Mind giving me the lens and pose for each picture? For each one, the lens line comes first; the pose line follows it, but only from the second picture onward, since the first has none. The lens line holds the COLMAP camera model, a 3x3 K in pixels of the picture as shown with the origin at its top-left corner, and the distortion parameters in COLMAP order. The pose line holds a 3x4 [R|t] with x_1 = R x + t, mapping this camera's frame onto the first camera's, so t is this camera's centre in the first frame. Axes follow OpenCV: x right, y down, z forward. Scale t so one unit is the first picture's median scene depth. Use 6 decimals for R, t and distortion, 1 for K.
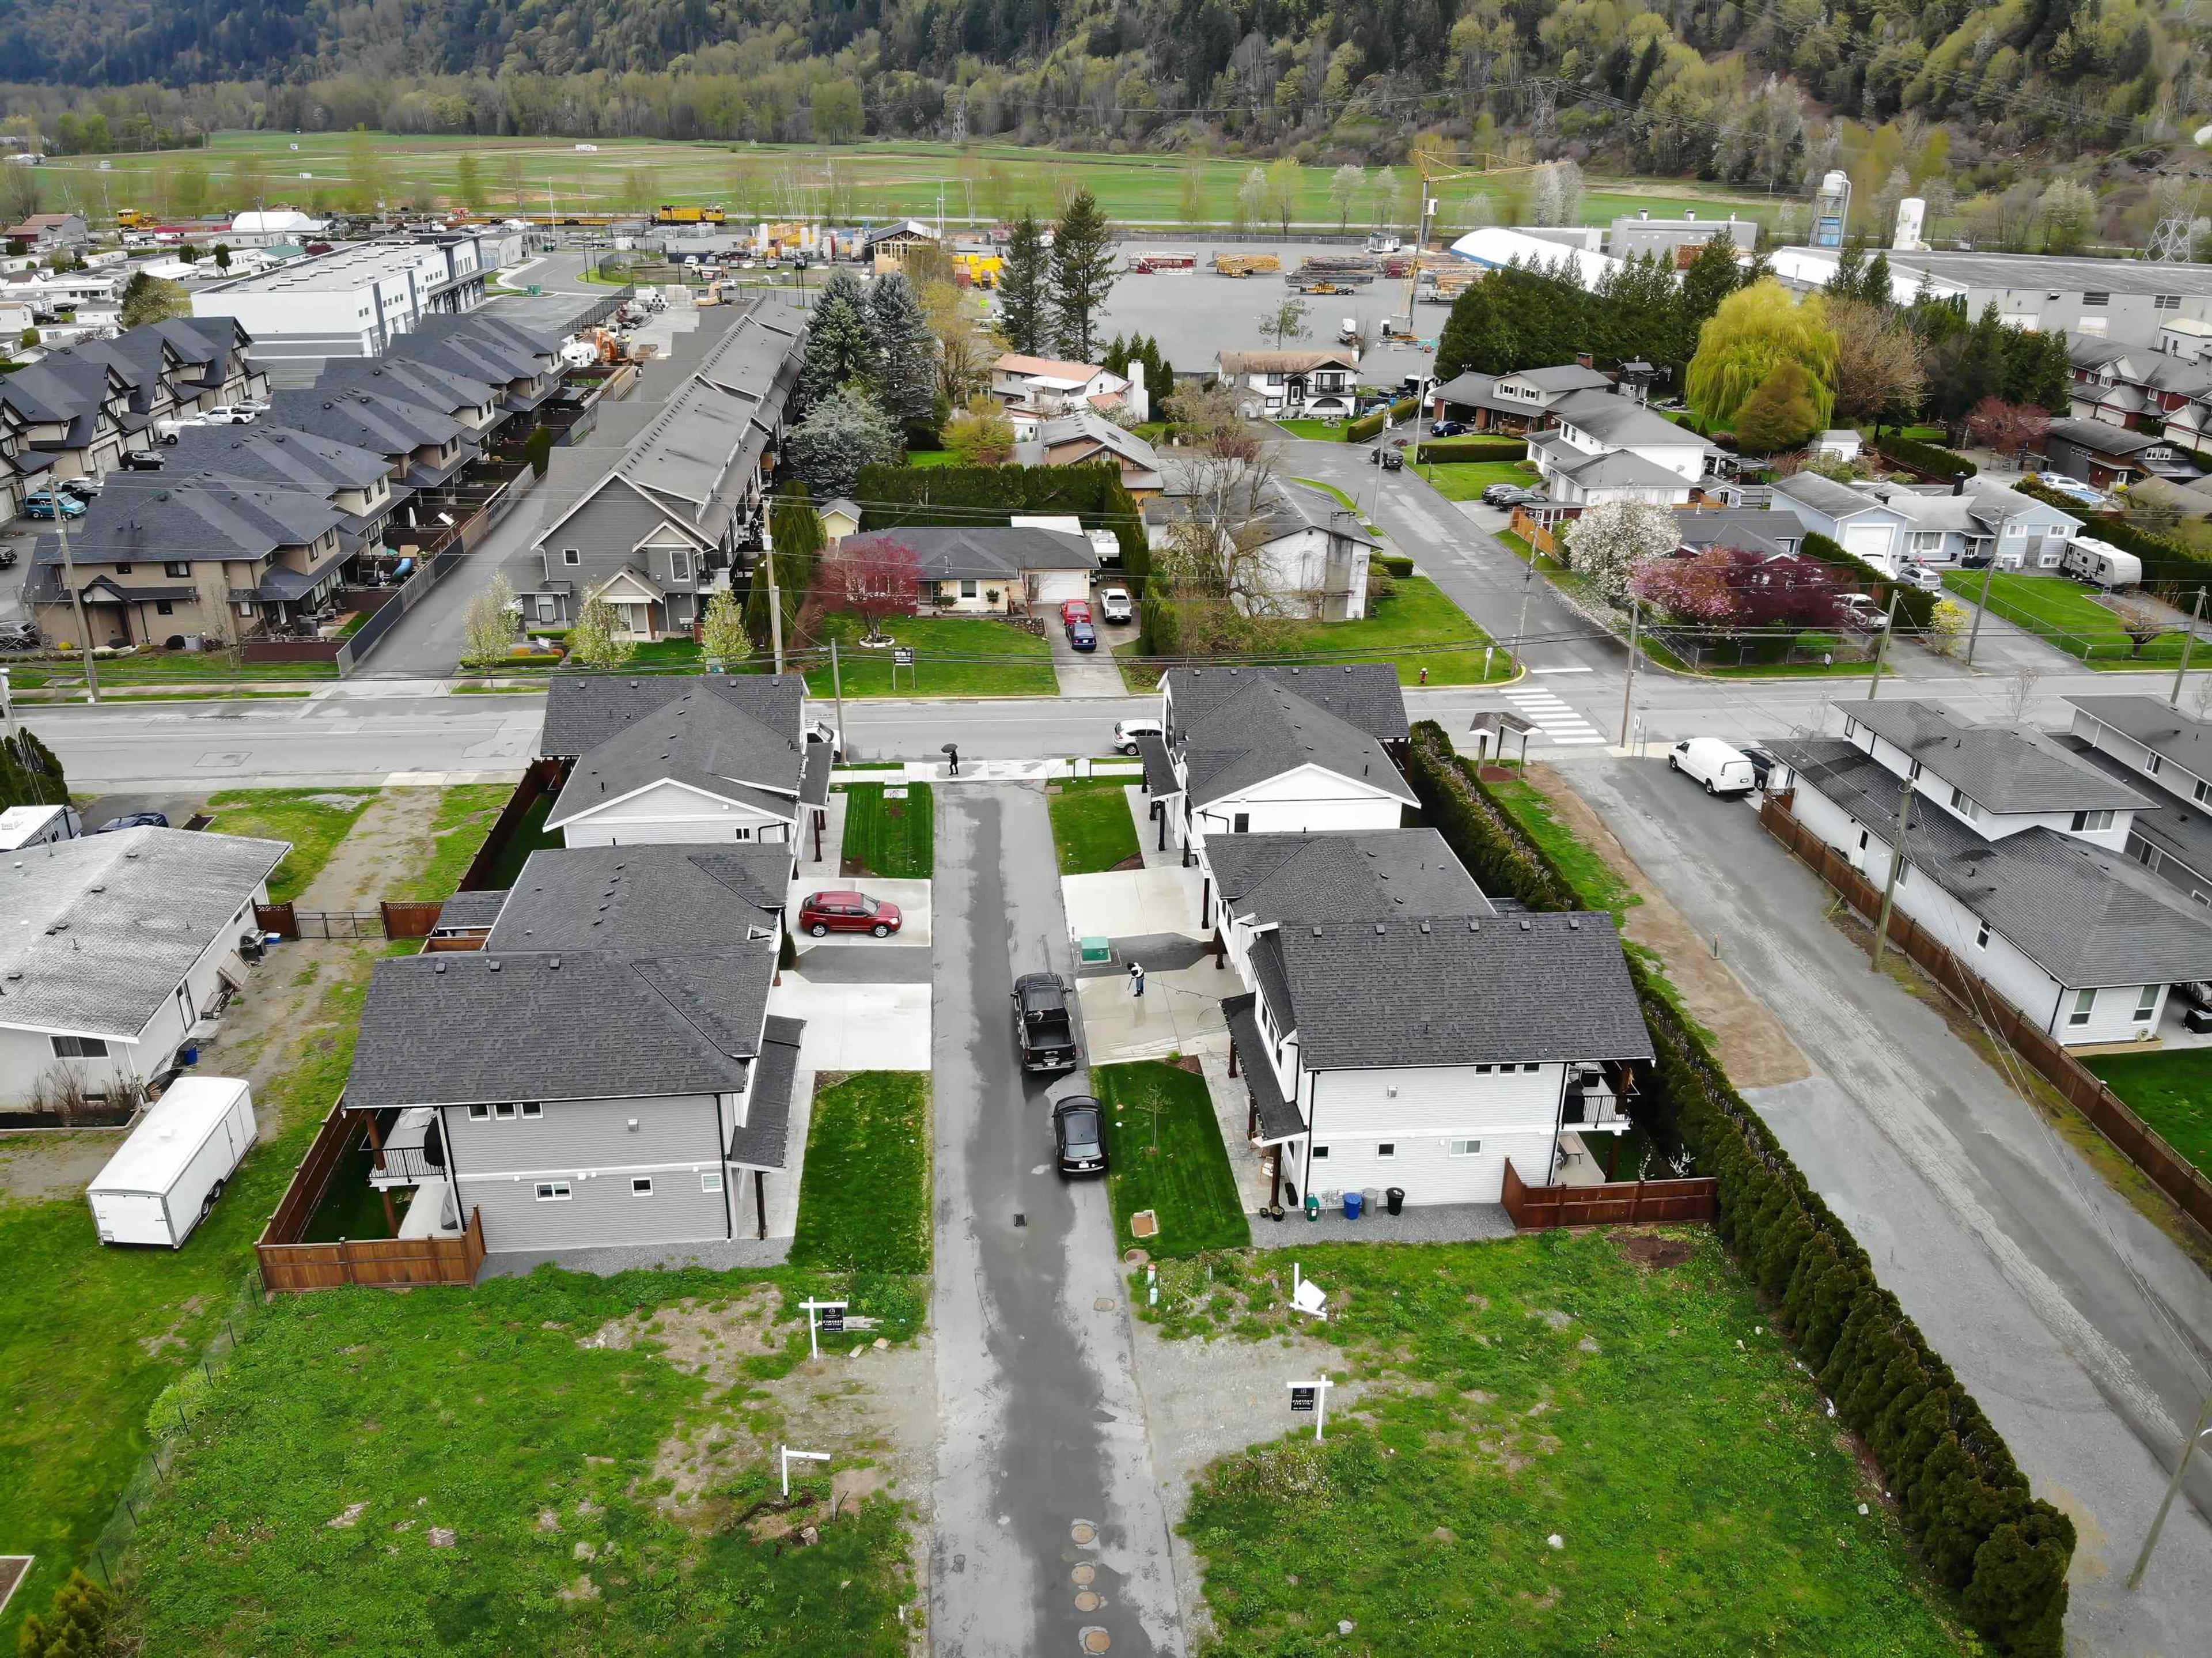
lens RADIAL K [[1610.1, 0, 1106.7], [0, 1610.1, 795.6], [0, 0, 1]] dist [0.093802, -0.219870]
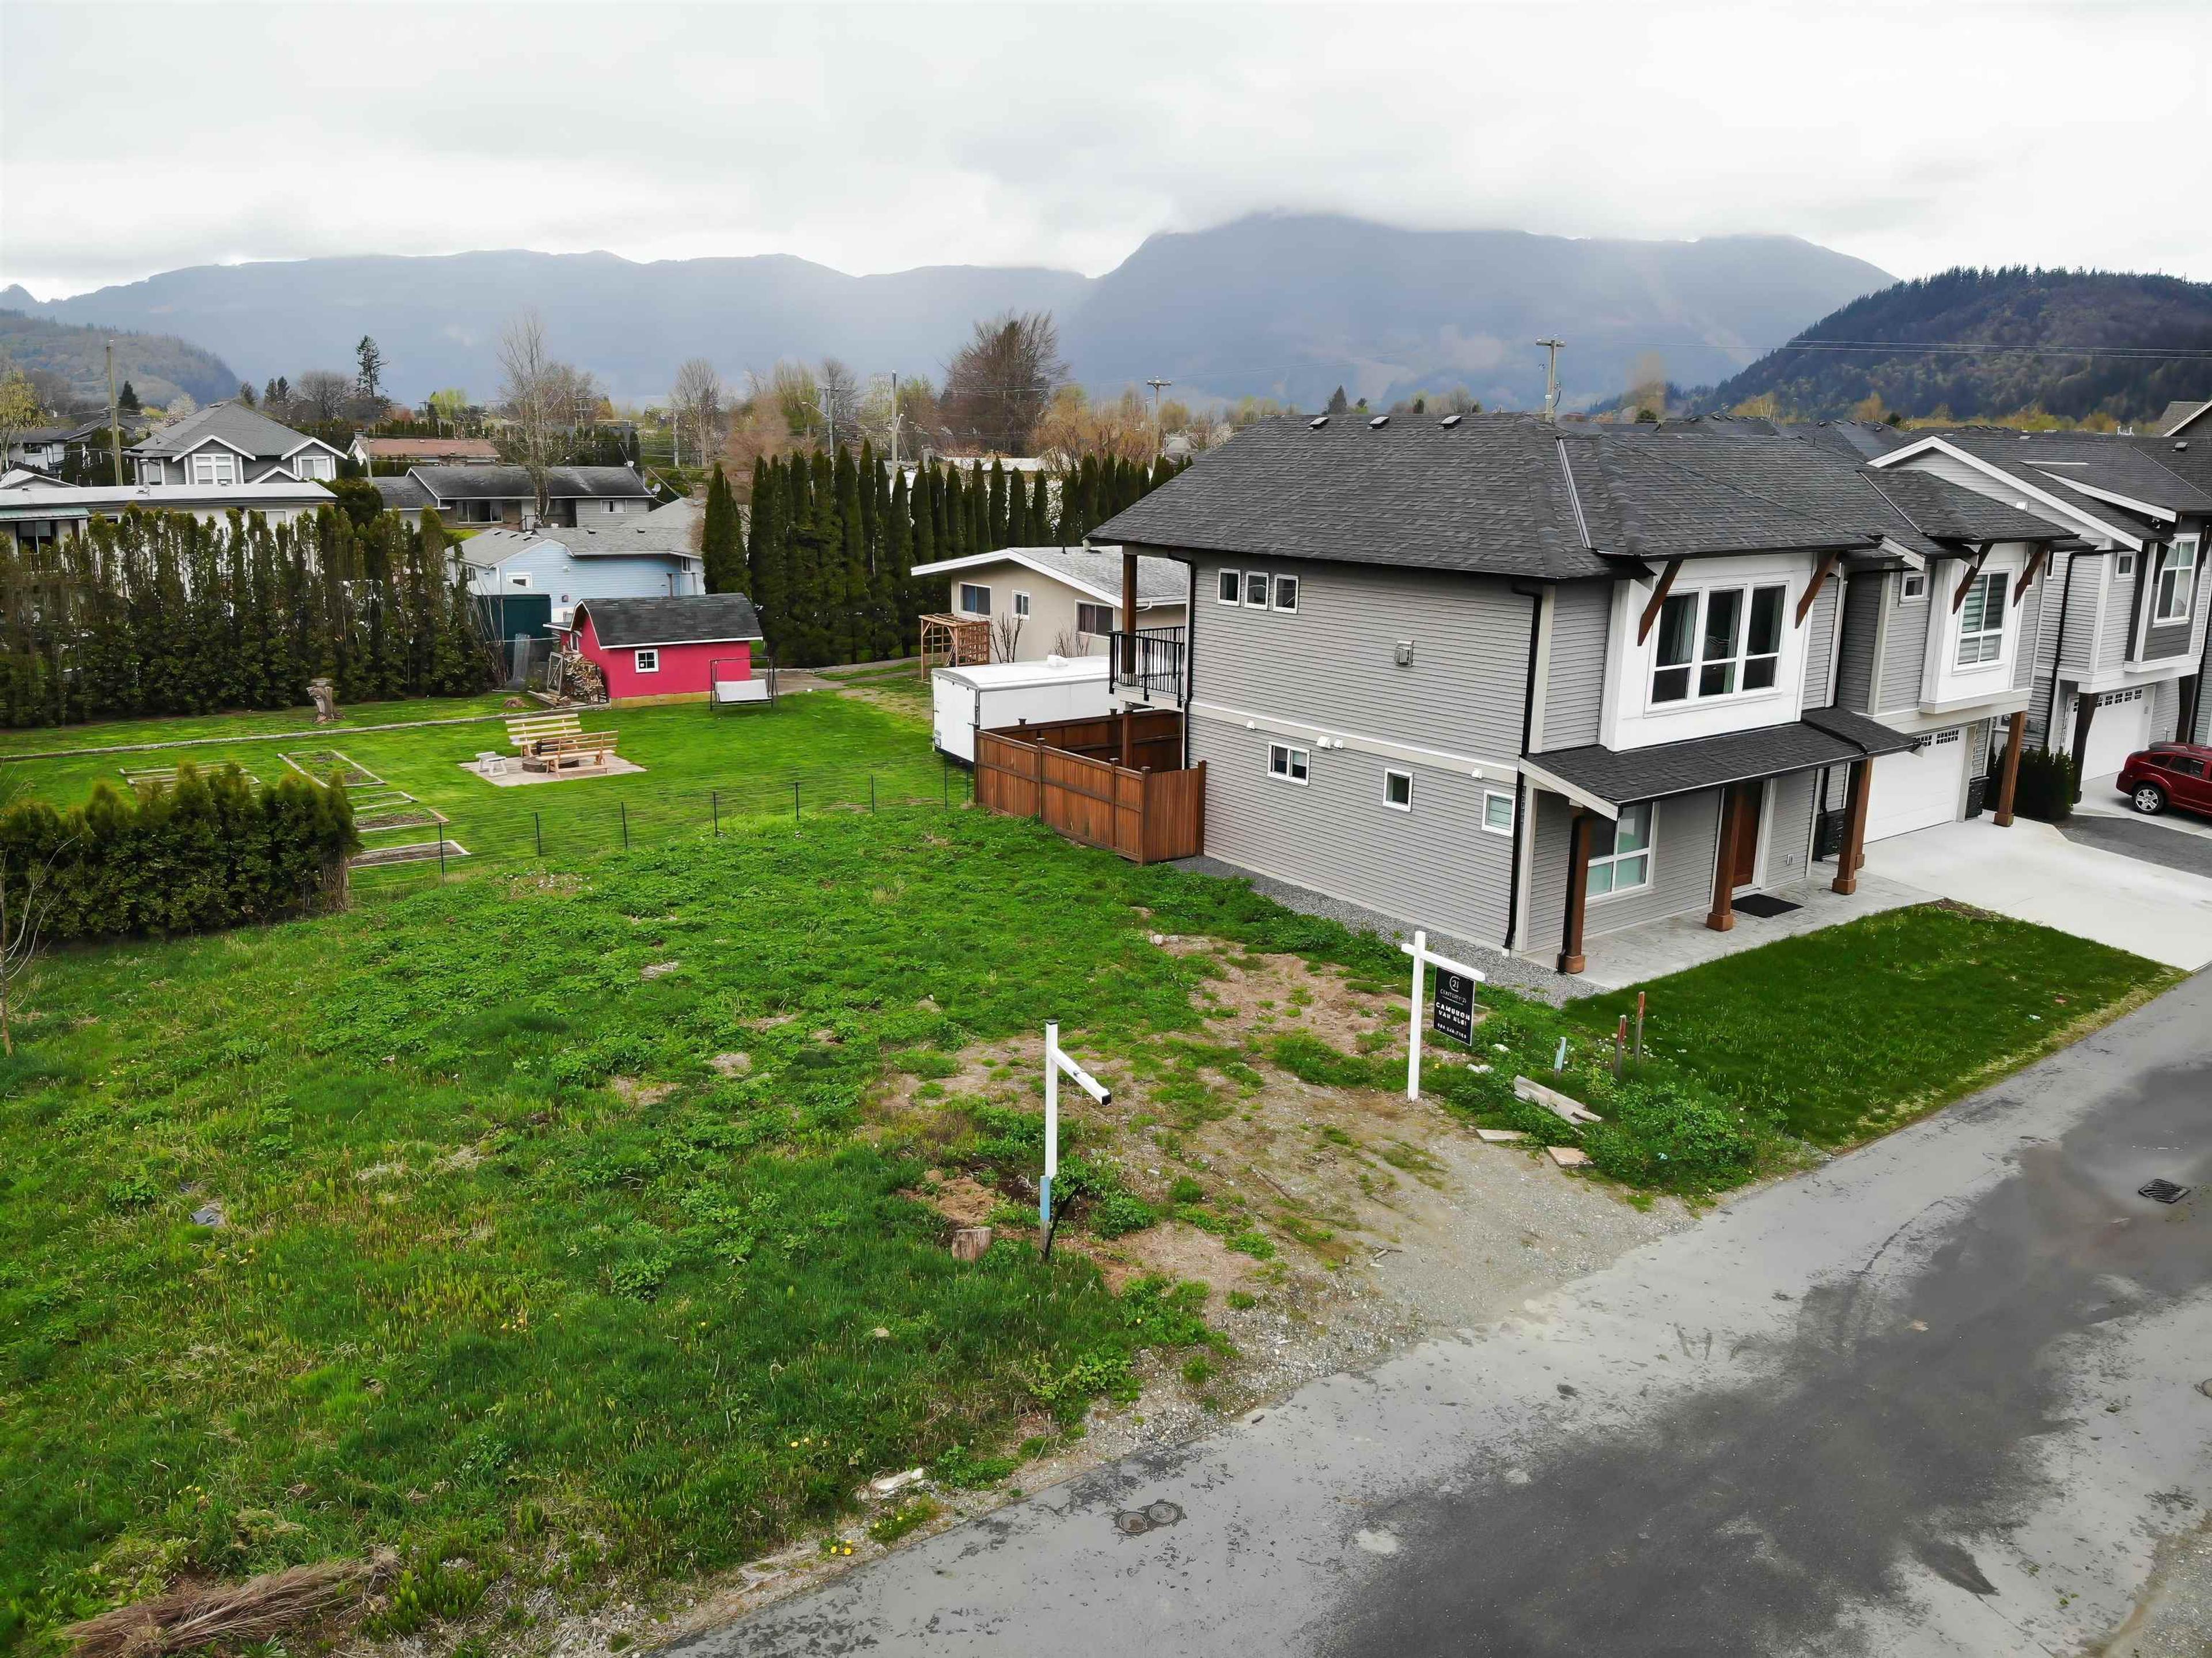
lens RADIAL K [[1599.1, 0, 1106.0], [0, 1599.1, 829.0], [0, 0, 1]] dist [0.089517, -0.219744]
pose [[0.513772, 0.198541, -0.834638, 0.115081], [-0.339533, 0.940479, 0.014714, 0.285254], [0.787881, 0.275827, 0.550603, 0.648604]]
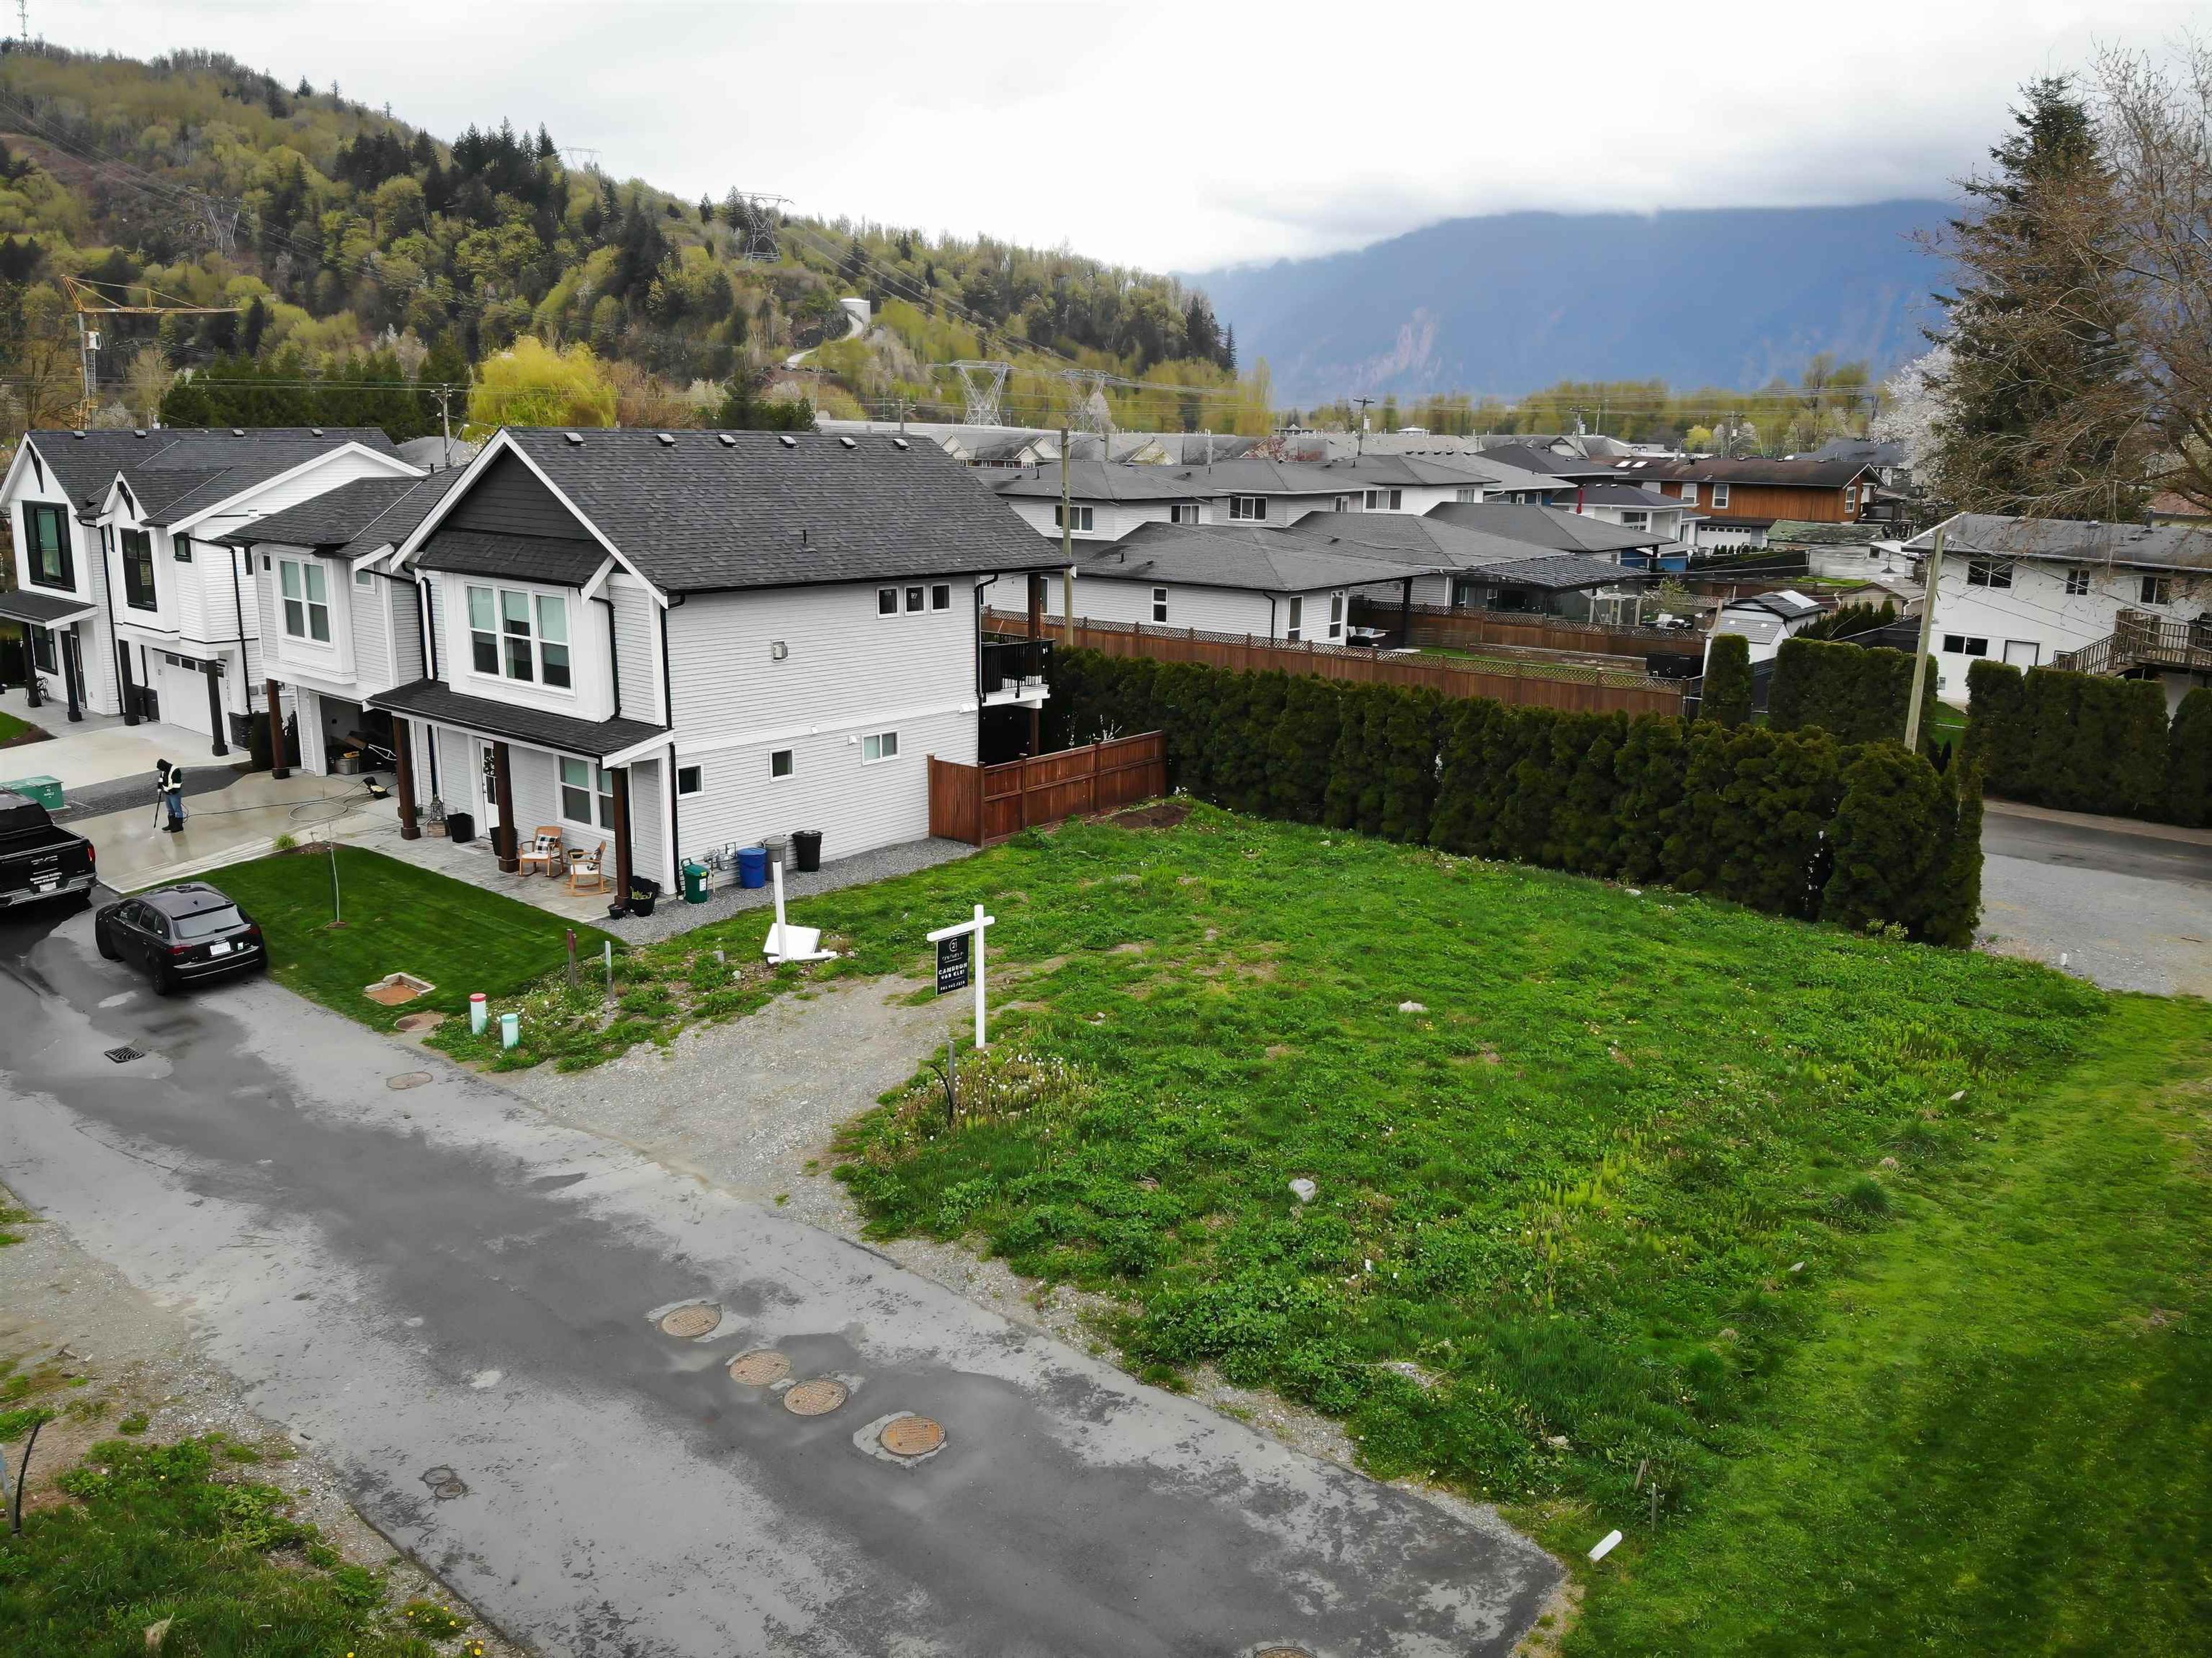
lens RADIAL K [[1621.1, 0, 1106.0], [0, 1621.1, 829.0], [0, 0, 1]] dist [0.005747, -0.094334]
pose [[0.713529, -0.167548, 0.680297, -0.168408], [0.263649, 0.963824, -0.039152, 0.319206], [-0.649126, 0.207296, 0.731890, 0.510486]]
